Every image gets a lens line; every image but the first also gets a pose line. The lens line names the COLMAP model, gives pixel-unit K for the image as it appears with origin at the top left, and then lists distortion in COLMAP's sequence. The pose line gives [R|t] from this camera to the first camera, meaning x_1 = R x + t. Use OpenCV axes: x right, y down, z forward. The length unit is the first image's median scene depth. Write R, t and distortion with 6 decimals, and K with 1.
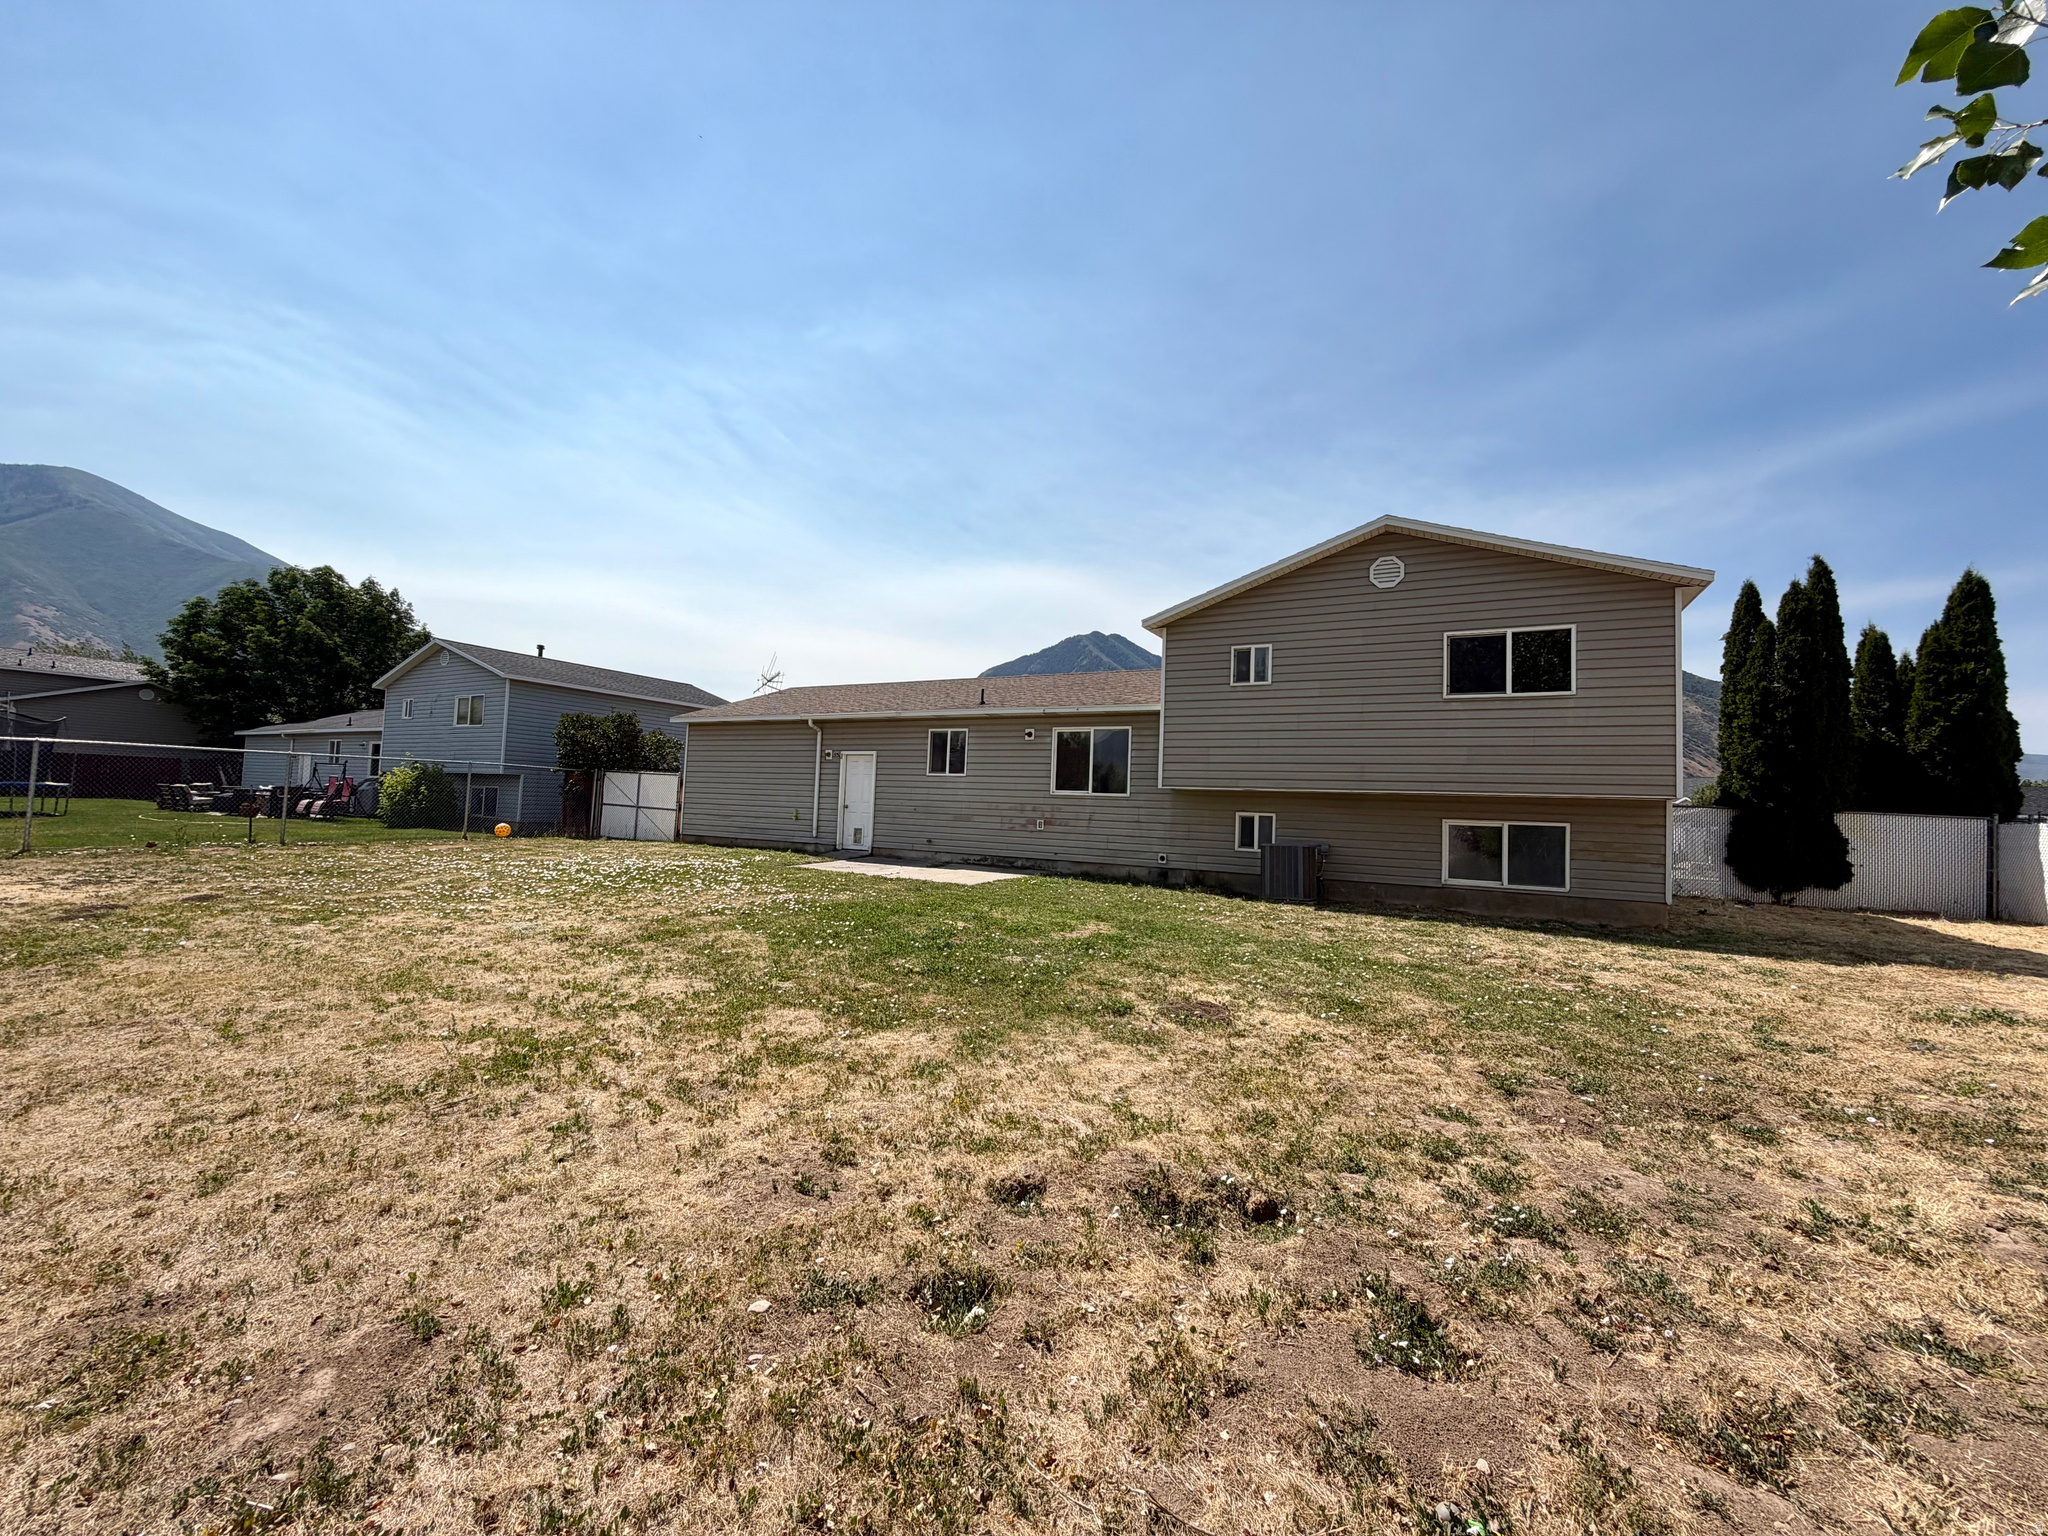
lens RADIAL K [[811.4, 0, 1017.3], [0, 811.4, 766.2], [0, 0, 1]] dist [0.000740, 0.000096]
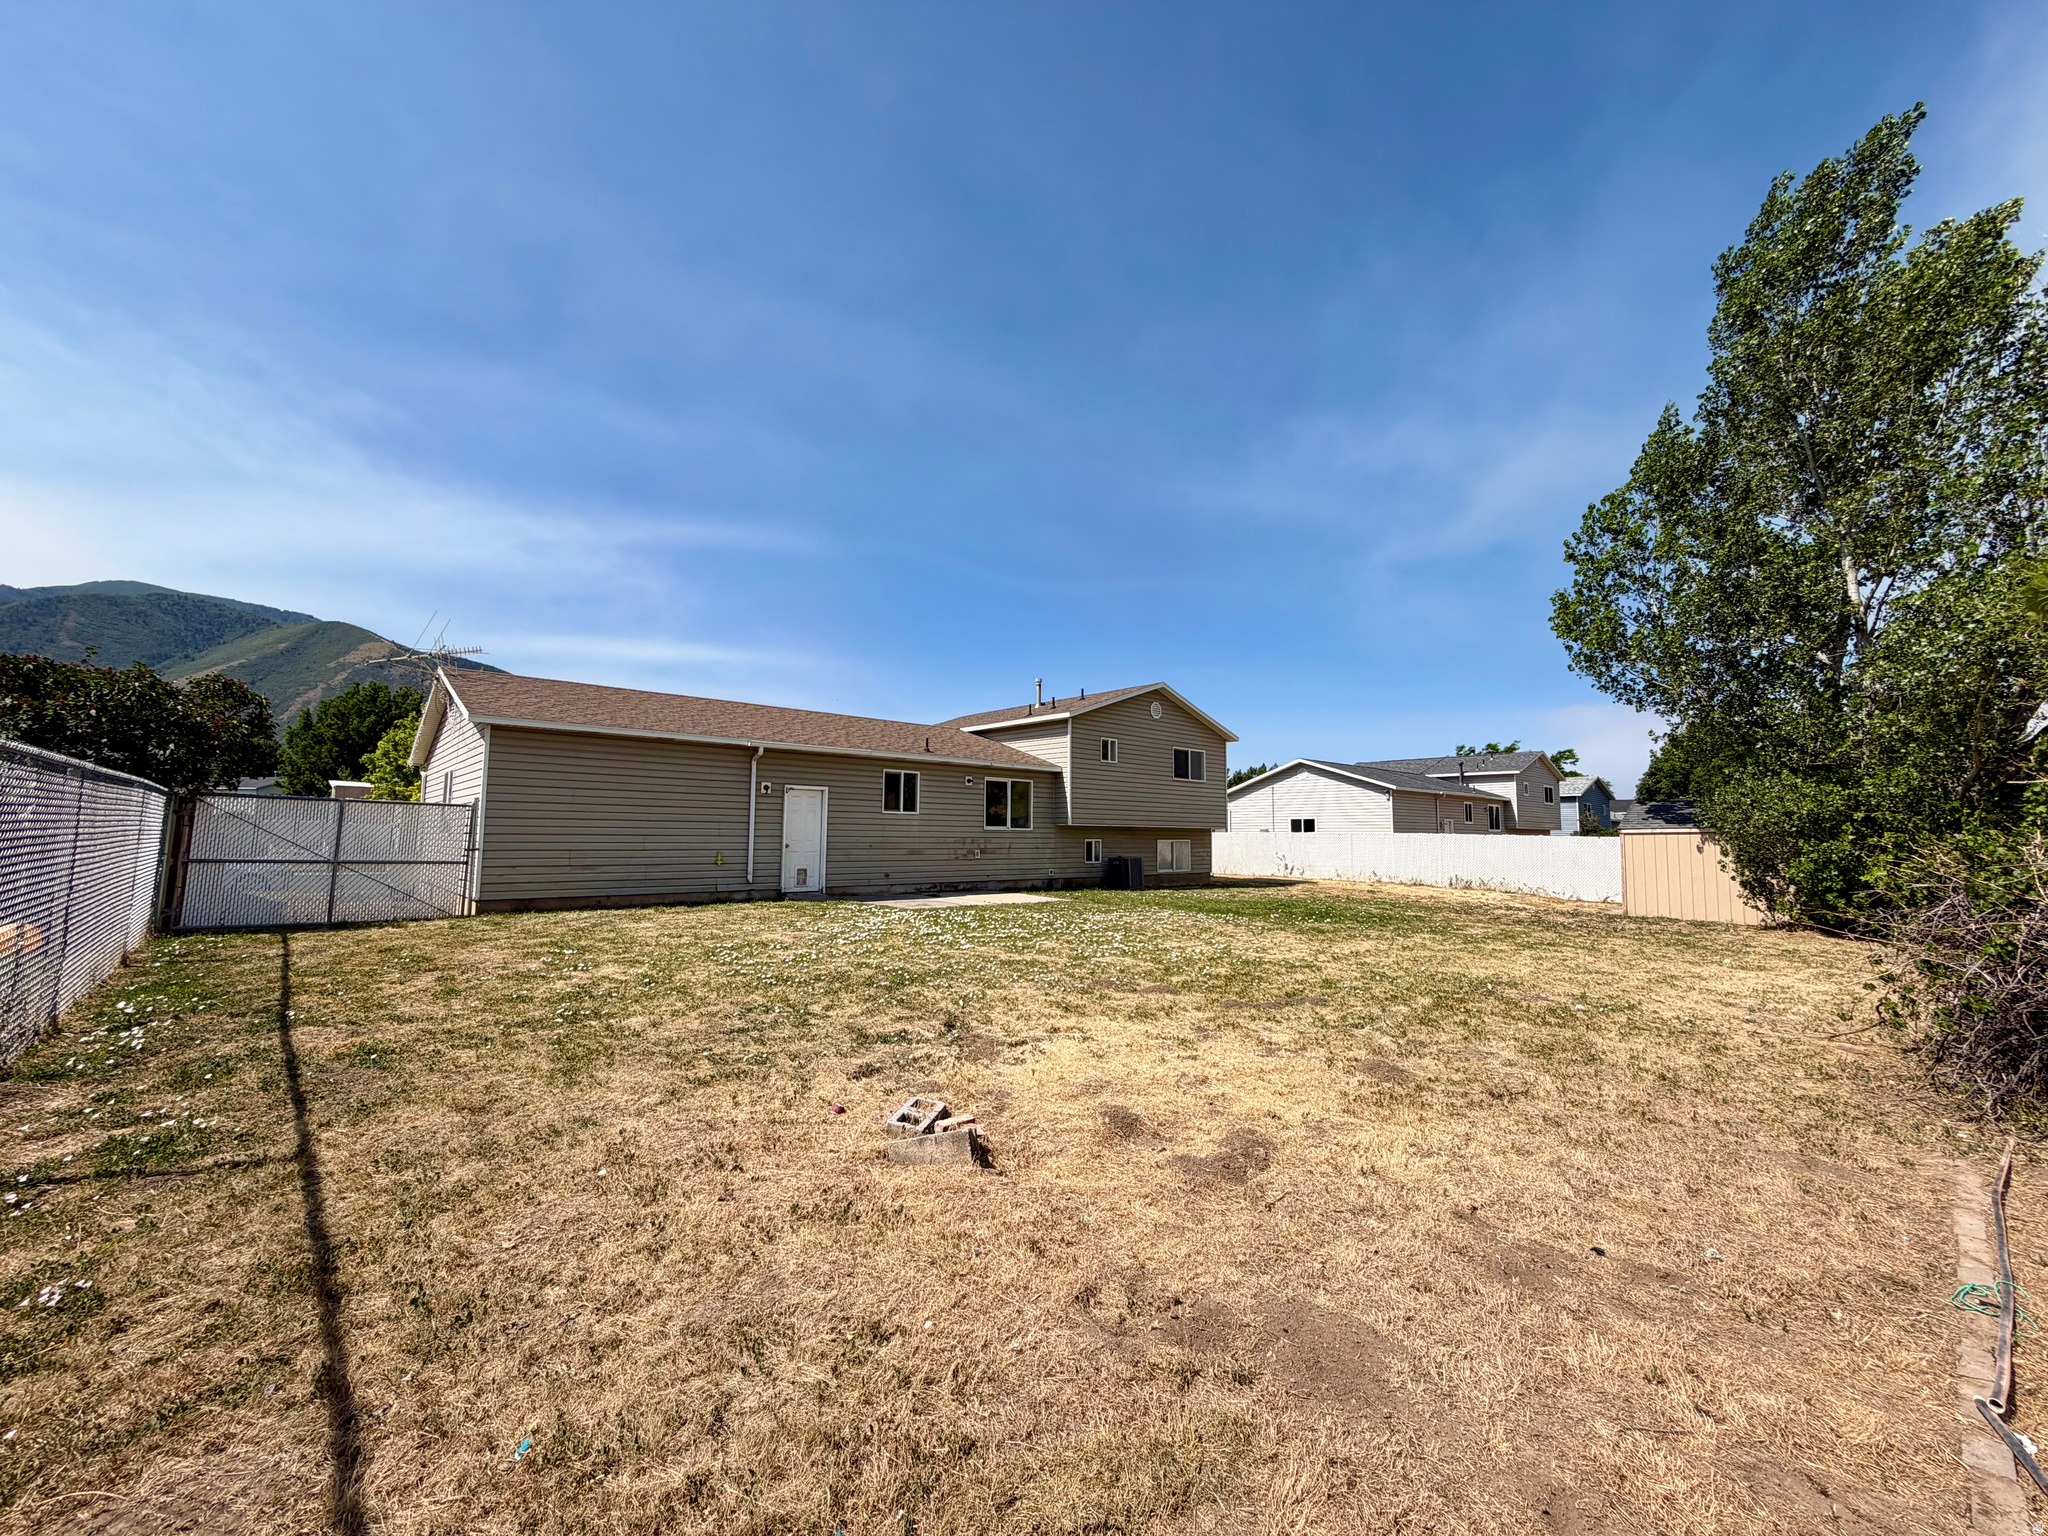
lens RADIAL K [[811.4, 0, 1017.3], [0, 811.4, 766.2], [0, 0, 1]] dist [0.000740, 0.000096]
pose [[0.333353, 0.048007, 0.941579, -1.166237], [-0.046343, 0.998330, -0.034493, -0.023300], [-0.941662, -0.032137, 0.335021, 0.542245]]
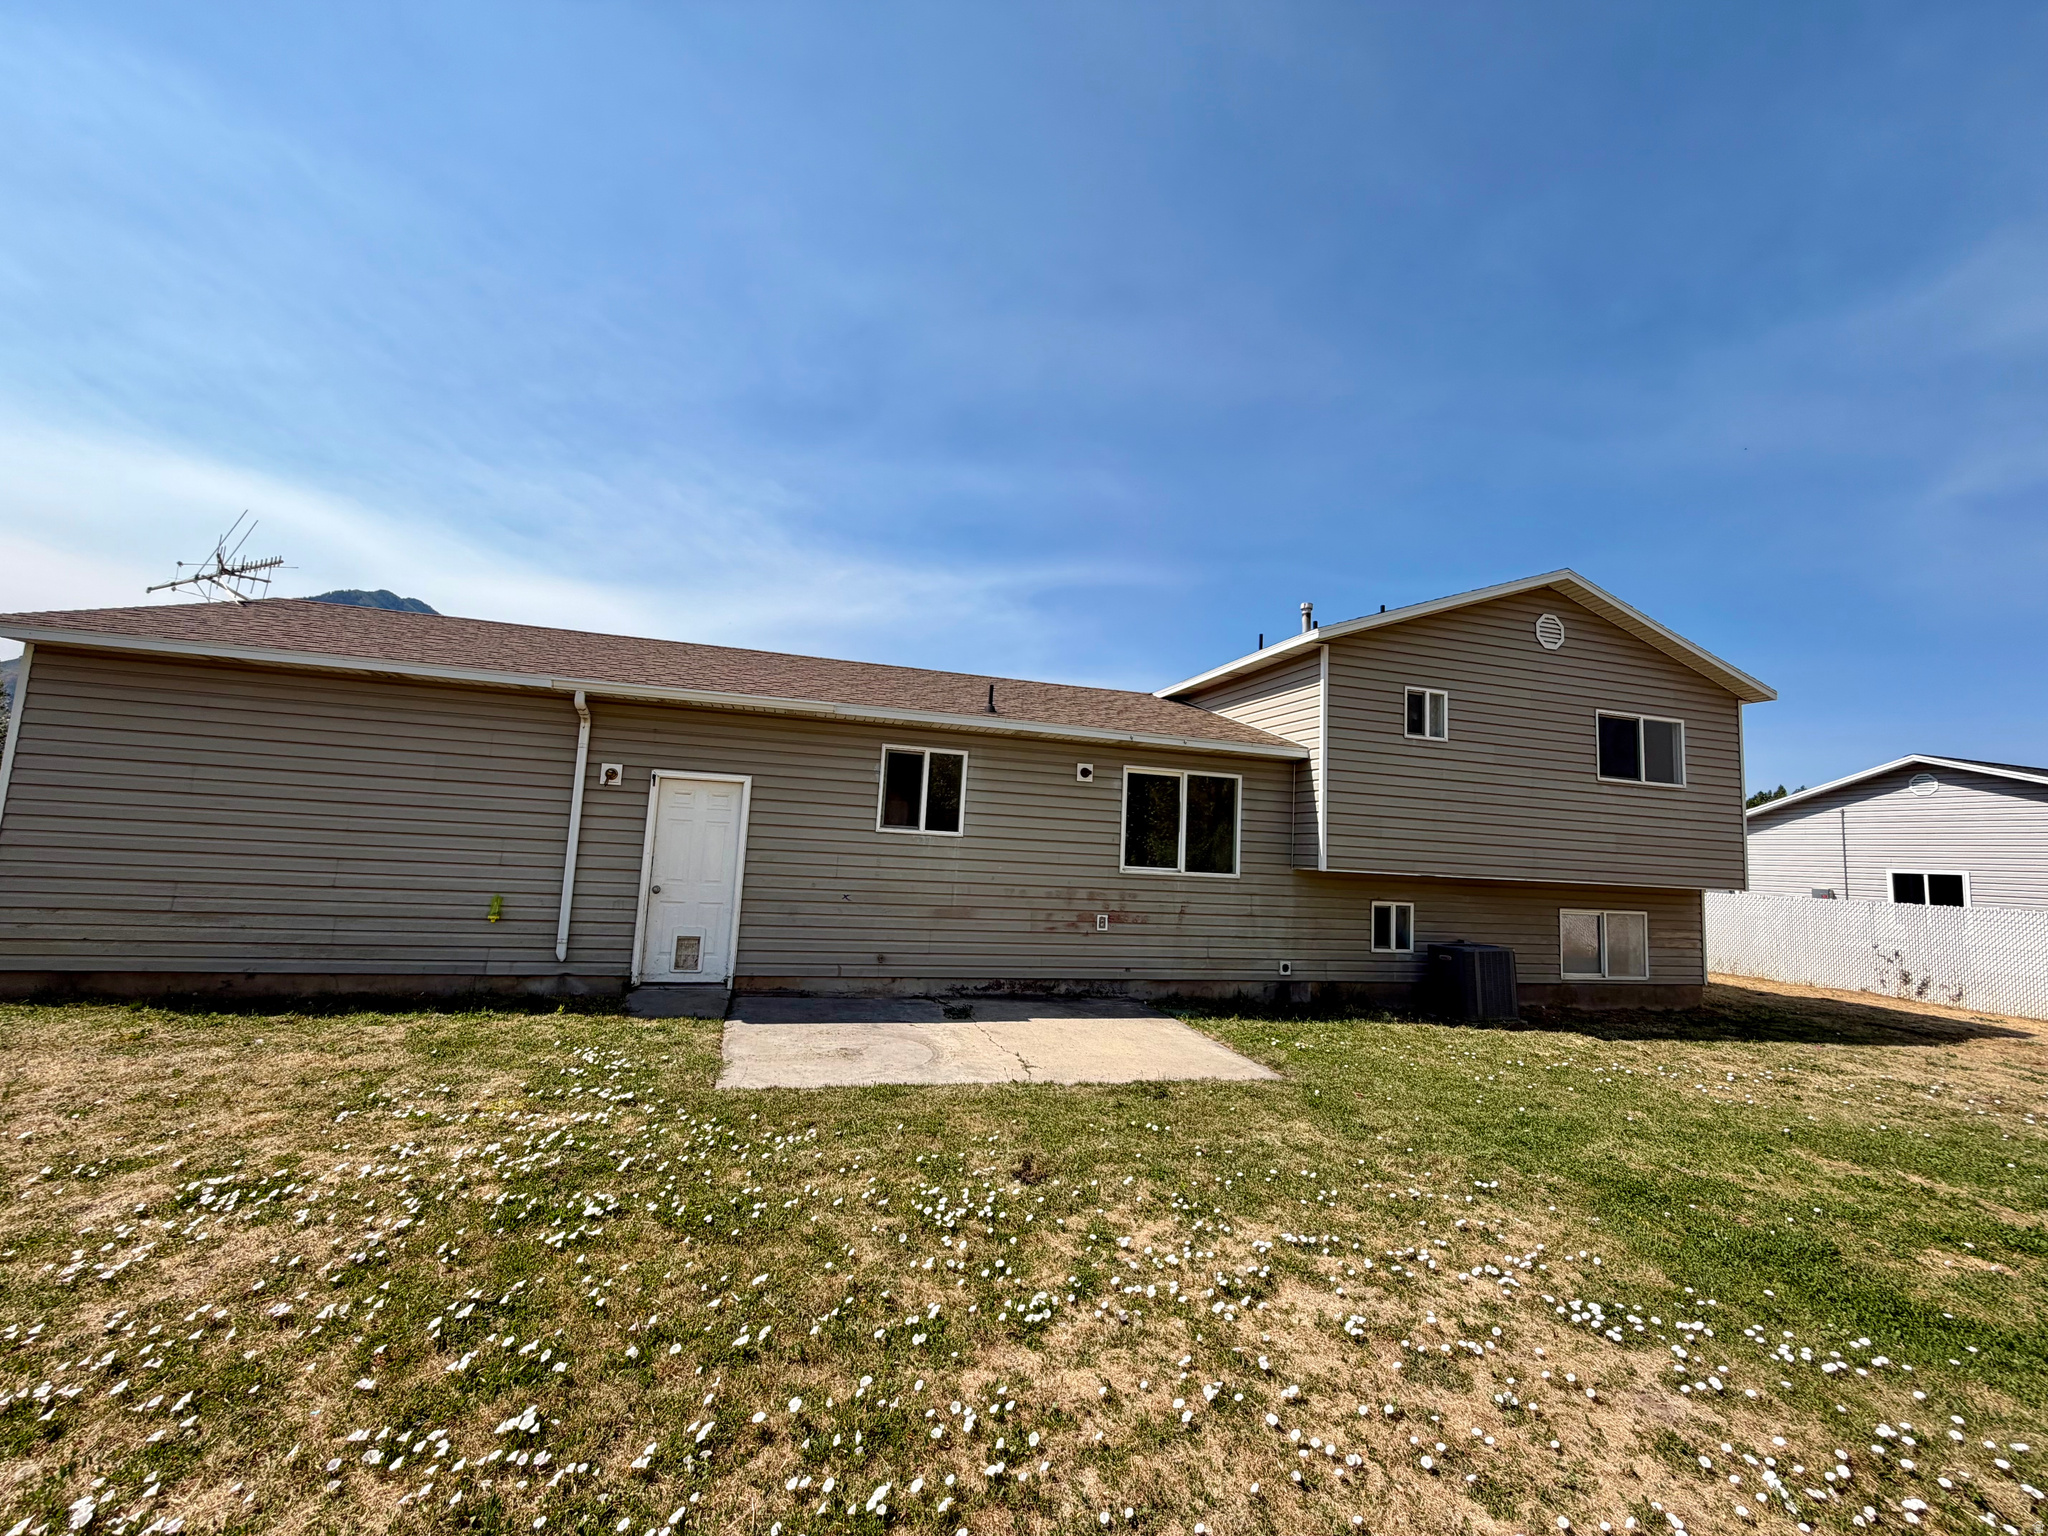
lens RADIAL K [[811.4, 0, 1017.3], [0, 811.4, 766.2], [0, 0, 1]] dist [0.000740, 0.000096]
pose [[0.714392, 0.075712, 0.695638, -0.463234], [-0.059399, 0.997102, -0.047523, -0.012536], [-0.697220, -0.007370, 0.716819, 0.625252]]
